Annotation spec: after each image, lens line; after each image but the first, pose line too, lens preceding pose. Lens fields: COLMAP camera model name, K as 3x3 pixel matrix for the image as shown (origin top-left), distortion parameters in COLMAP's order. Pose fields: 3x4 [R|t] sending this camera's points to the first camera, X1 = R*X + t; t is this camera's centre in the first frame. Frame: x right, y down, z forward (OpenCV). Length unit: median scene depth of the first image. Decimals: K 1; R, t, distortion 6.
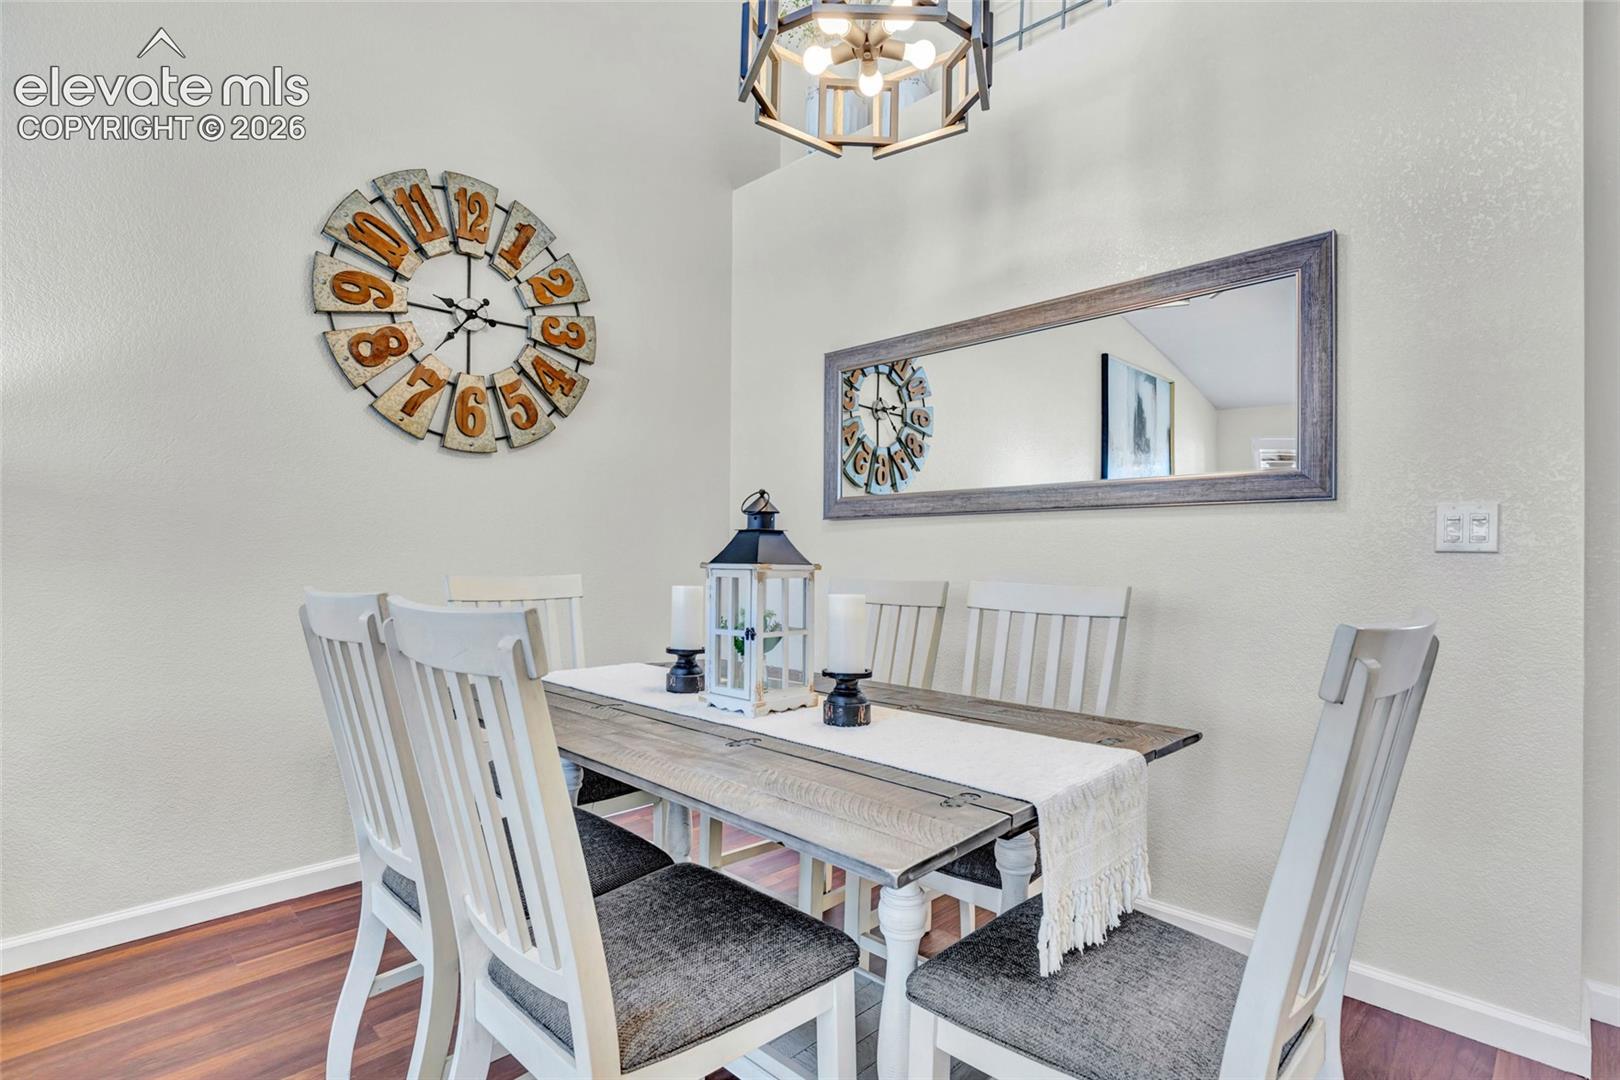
lens RADIAL K [[774.1, 0, 812.8], [0, 774.1, 549.1], [0, 0, 1]] dist [-0.003552, -0.000780]
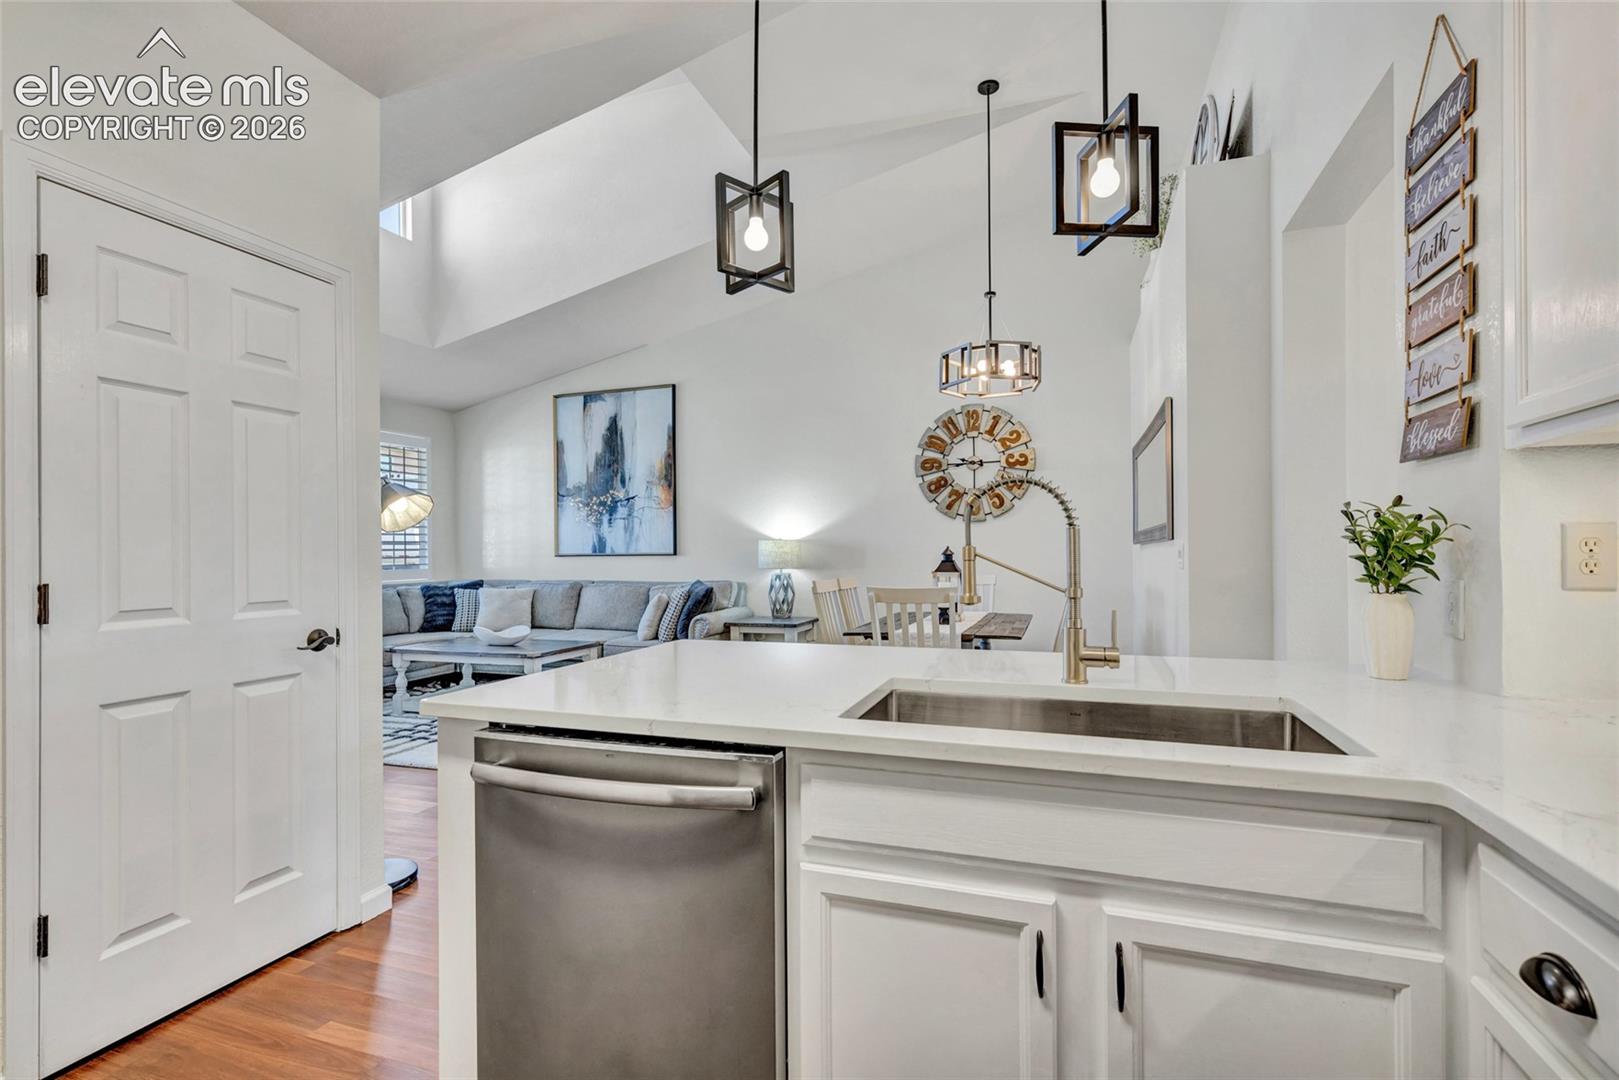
lens RADIAL K [[733.2, 0, 813.7], [0, 733.2, 550.3], [0, 0, 1]] dist [0.004099, -0.000119]
pose [[0.436733, -0.017496, -0.899421, 1.421784], [0.017713, 0.999784, -0.010847, -0.024765], [0.899417, -0.011194, 0.436949, -0.431011]]
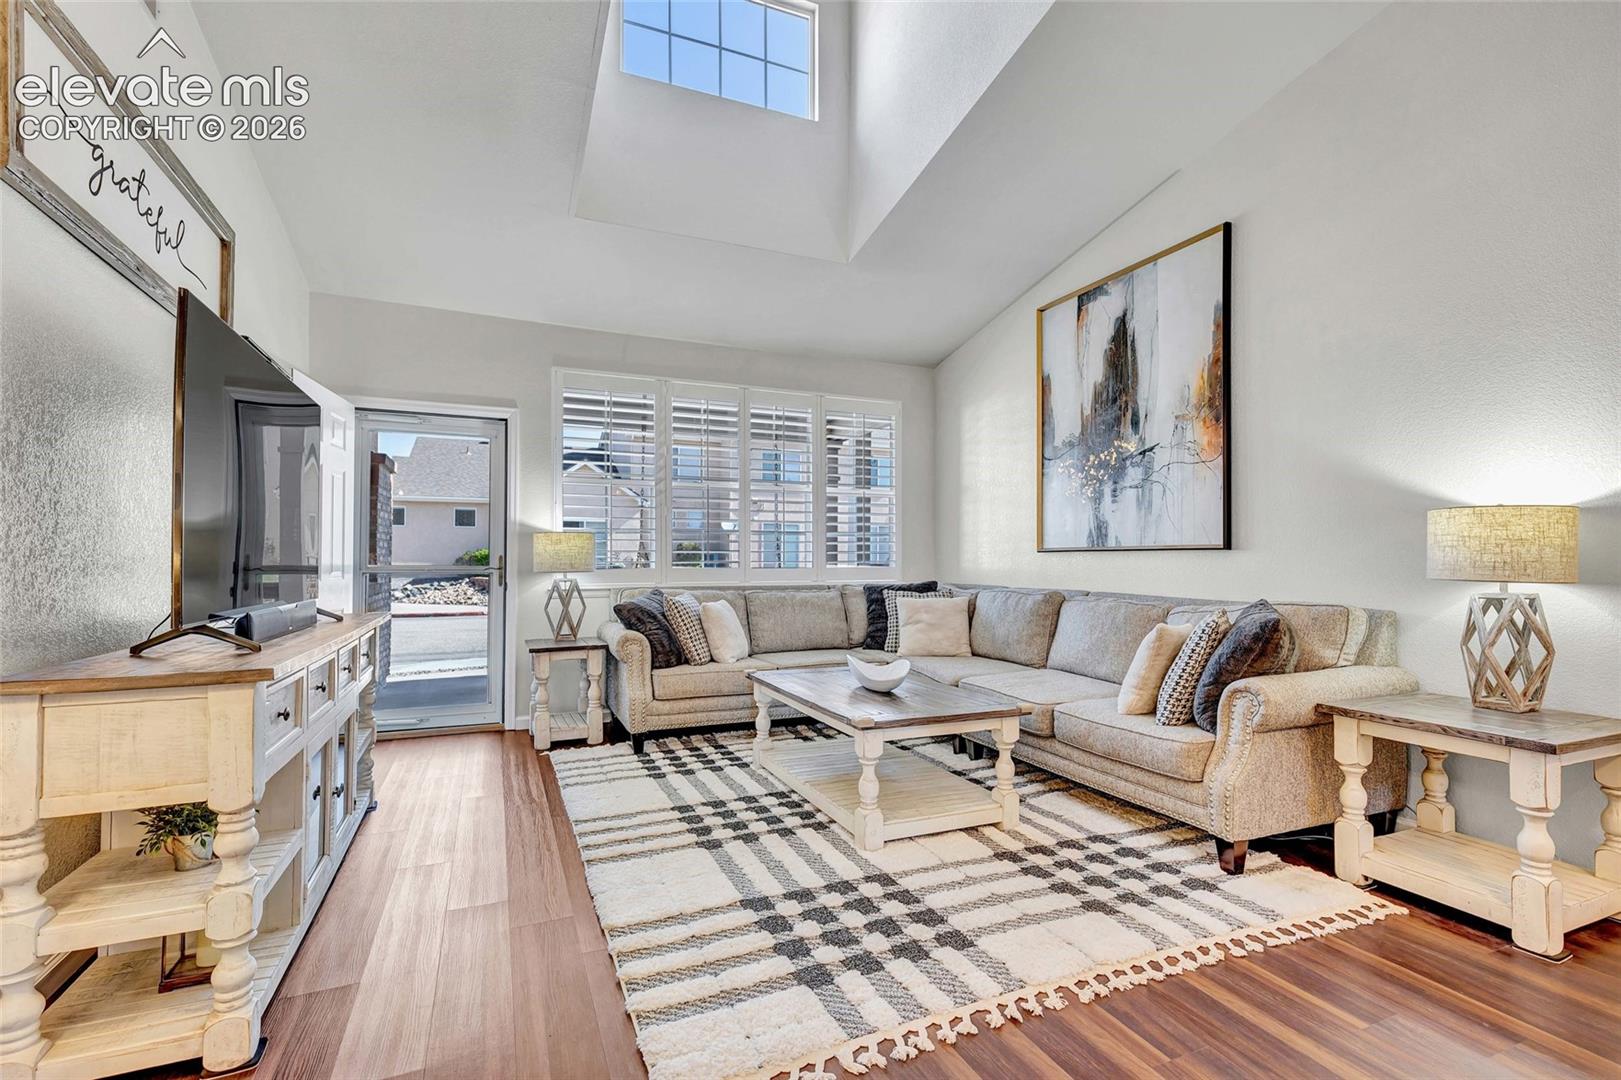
lens RADIAL K [[734.1, 0, 814.7], [0, 734.1, 550.3], [0, 0, 1]] dist [0.004099, -0.000119]
pose [[-0.362584, -0.024724, -0.931623, 0.363932], [-0.003696, 0.999678, -0.025091, -0.004867], [0.931944, -0.005654, -0.362559, 0.064815]]
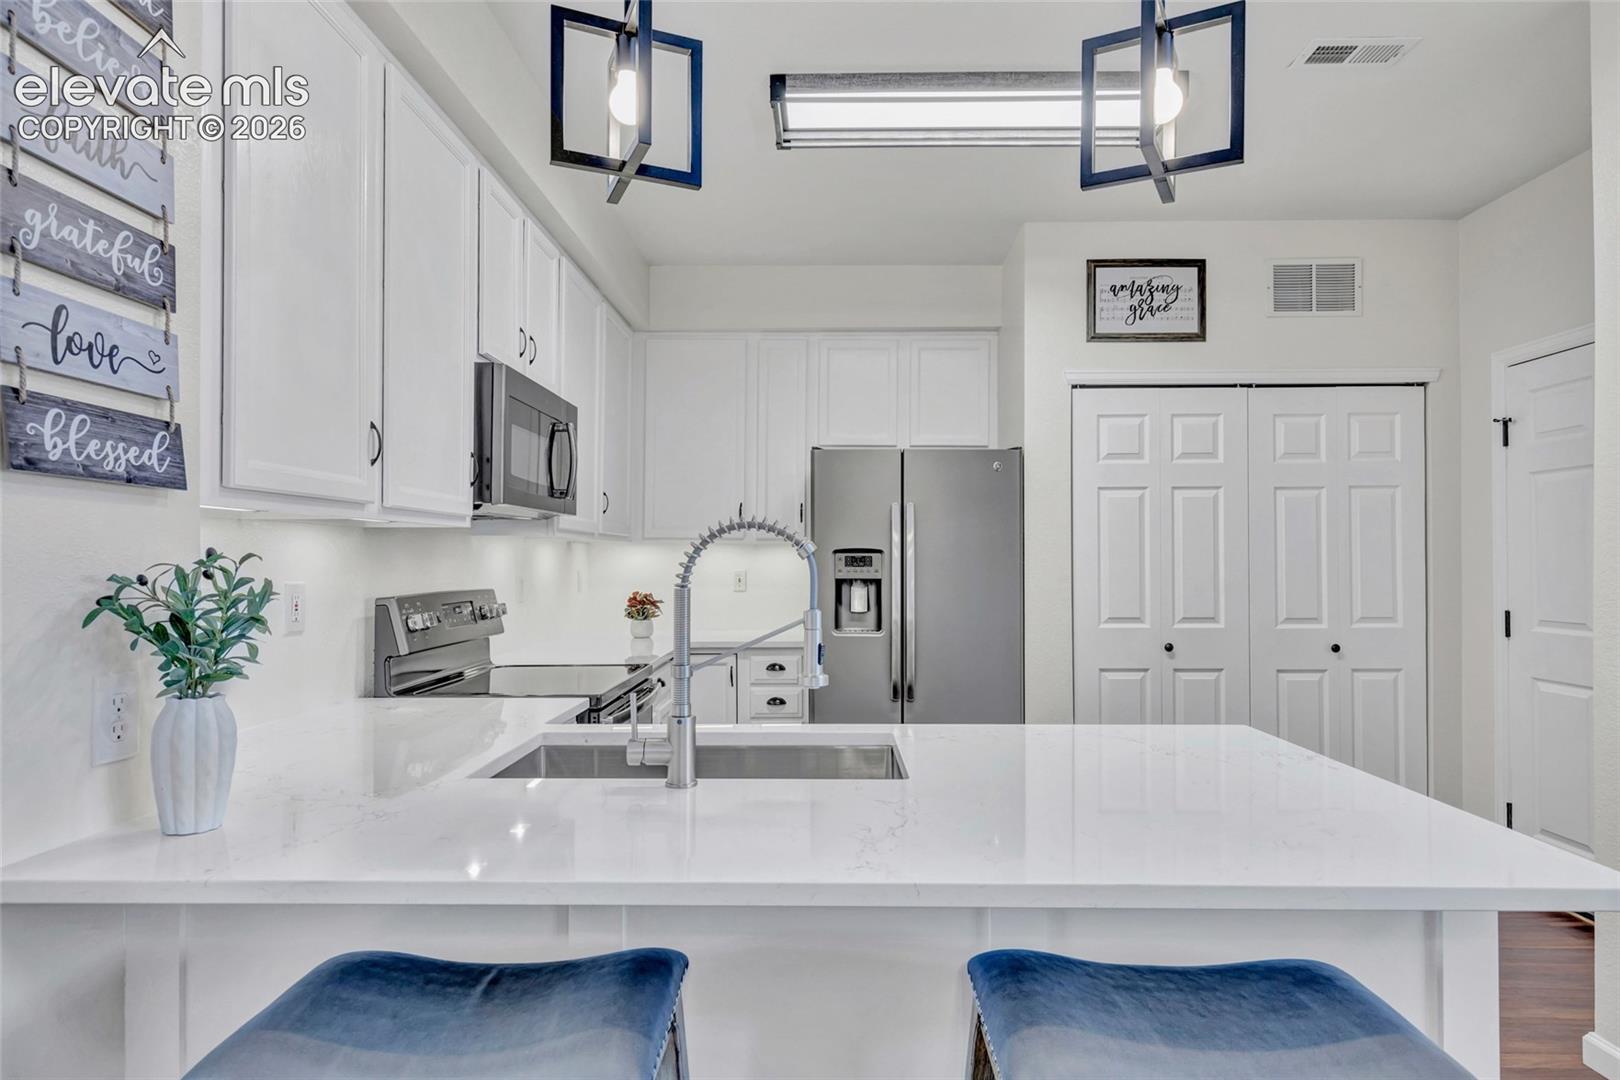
lens RADIAL K [[913.9, 0, 811.2], [0, 913.9, 548.7], [0, 0, 1]] dist [-0.000035, -0.000017]
pose [[-0.694600, -0.004911, 0.719379, 0.501532], [-0.015006, 0.999858, -0.007663, -0.067404], [-0.719239, -0.016118, -0.694576, 0.364335]]
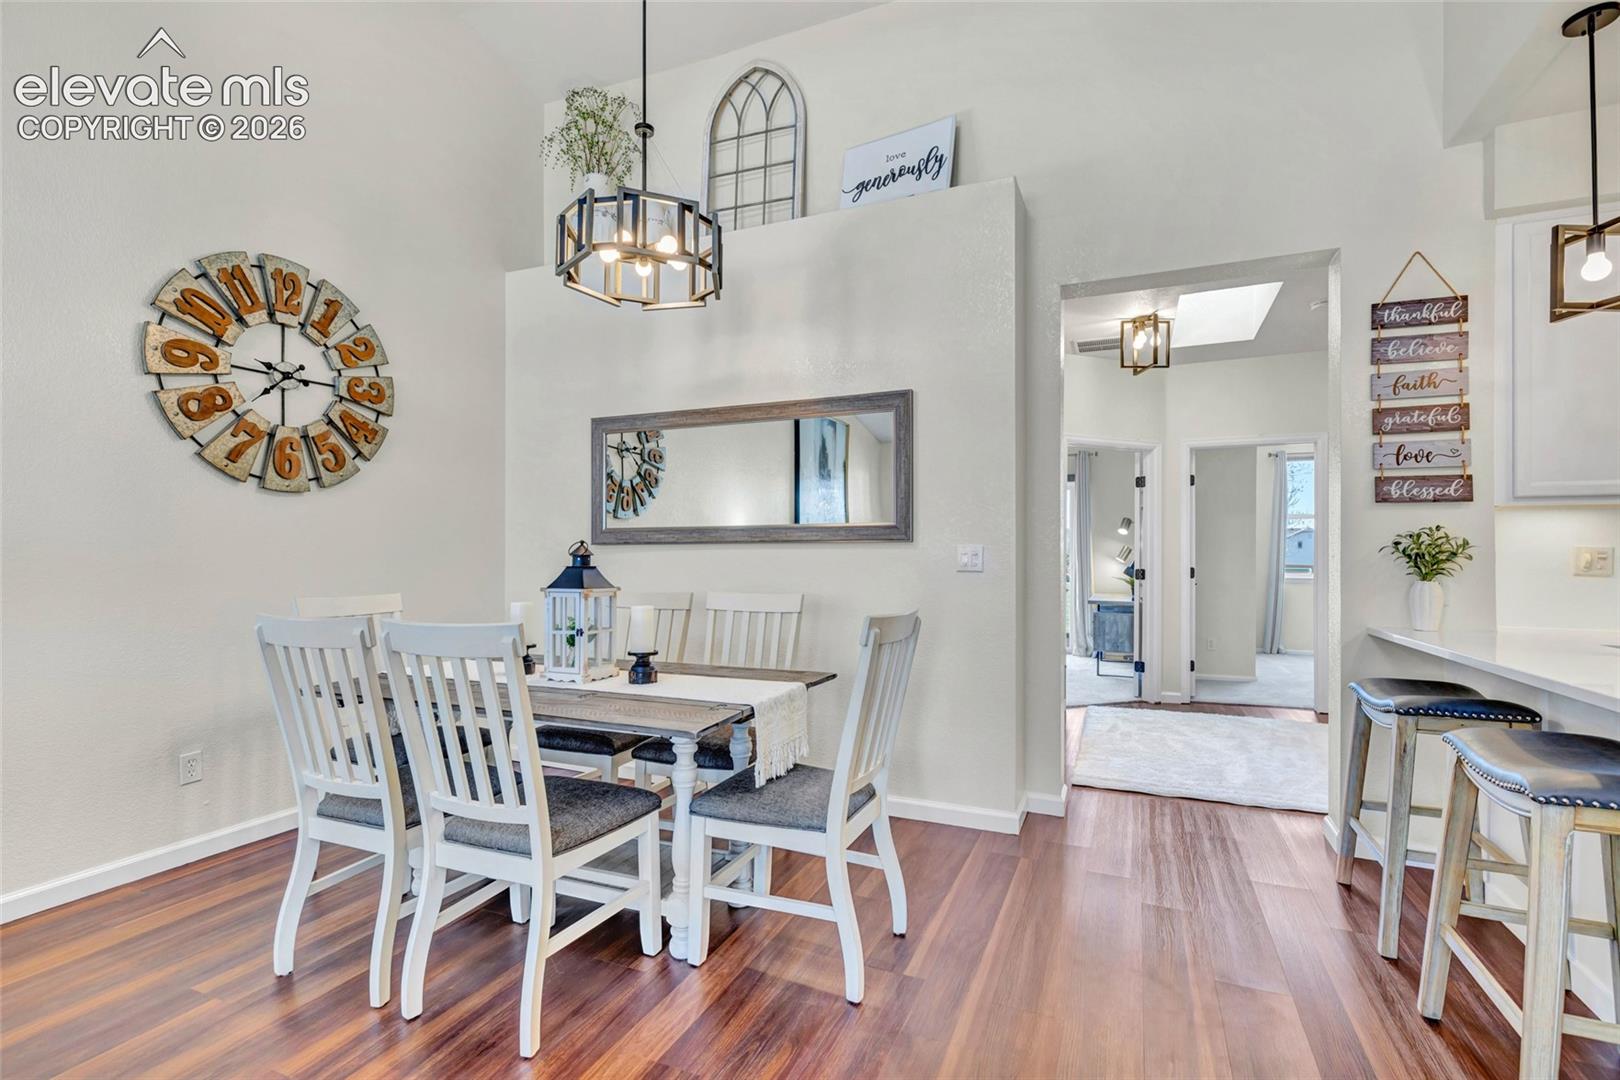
lens RADIAL K [[738.9, 0, 814.1], [0, 738.9, 551.9], [0, 0, 1]] dist [-0.001040, -0.000016]
pose [[0.929337, -0.007469, 0.369157, -0.118514], [0.005067, 0.999959, 0.007475, -0.040851], [-0.369197, -0.005077, 0.929337, -0.370510]]
